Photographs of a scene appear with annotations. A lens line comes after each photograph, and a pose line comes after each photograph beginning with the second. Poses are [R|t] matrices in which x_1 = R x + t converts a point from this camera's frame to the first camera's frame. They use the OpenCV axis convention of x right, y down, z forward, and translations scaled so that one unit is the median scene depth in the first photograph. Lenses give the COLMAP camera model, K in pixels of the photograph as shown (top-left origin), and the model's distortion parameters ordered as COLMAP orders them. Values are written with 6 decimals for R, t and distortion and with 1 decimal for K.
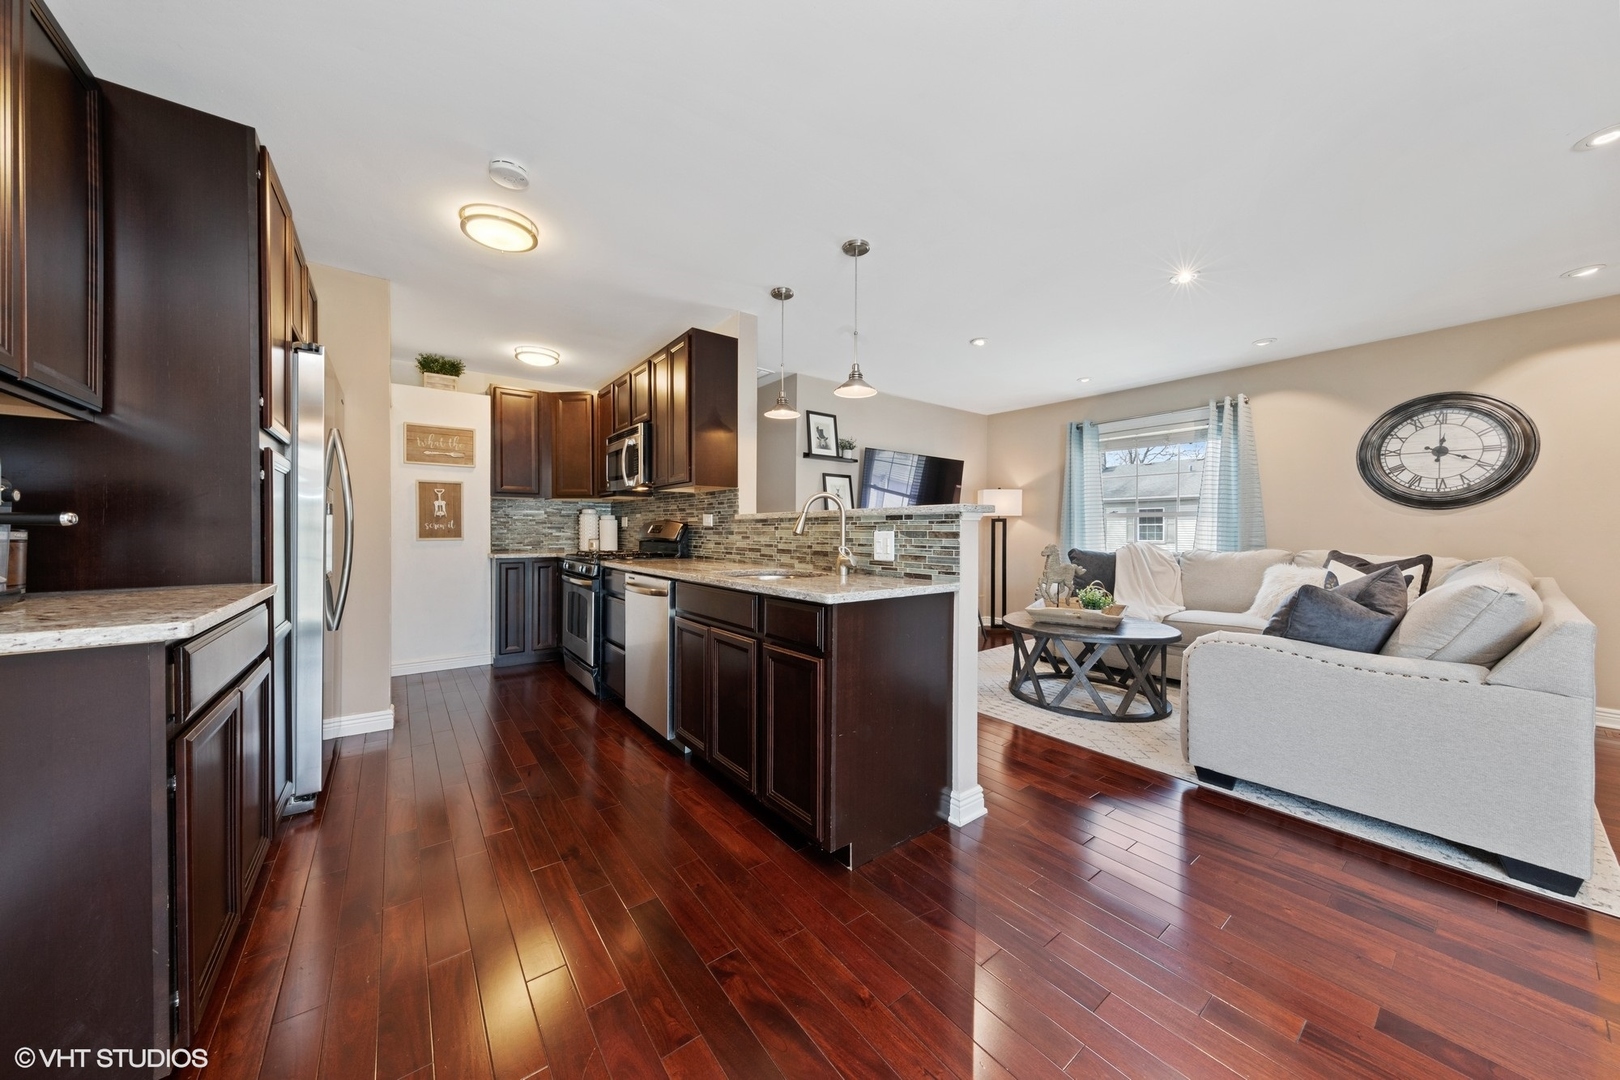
lens RADIAL K [[534.8, 0, 805.6], [0, 534.8, 534.4], [0, 0, 1]] dist [-0.000533, 0.000120]
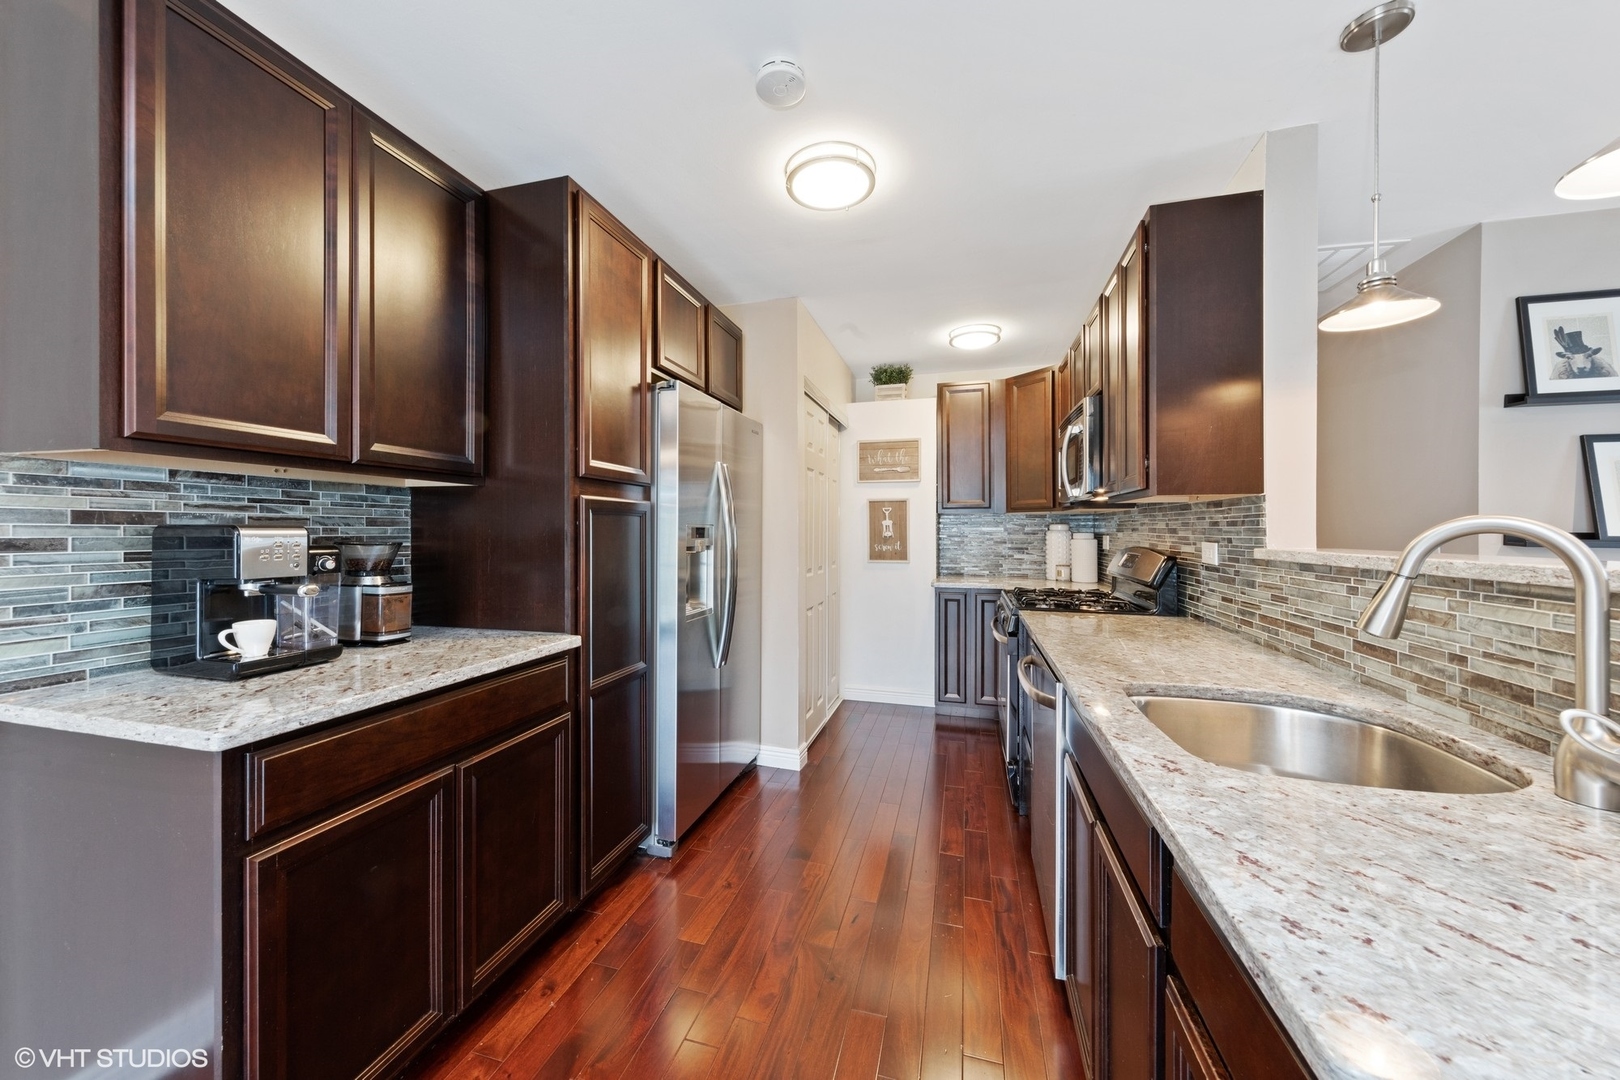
lens RADIAL K [[585.5, 0, 806.5], [0, 585.5, 528.9], [0, 0, 1]] dist [0.009979, -0.000078]
pose [[0.607309, -0.002620, -0.794461, 0.043209], [-0.006663, 0.999943, -0.008390, -0.042780], [0.794438, 0.010389, 0.607257, 0.300846]]
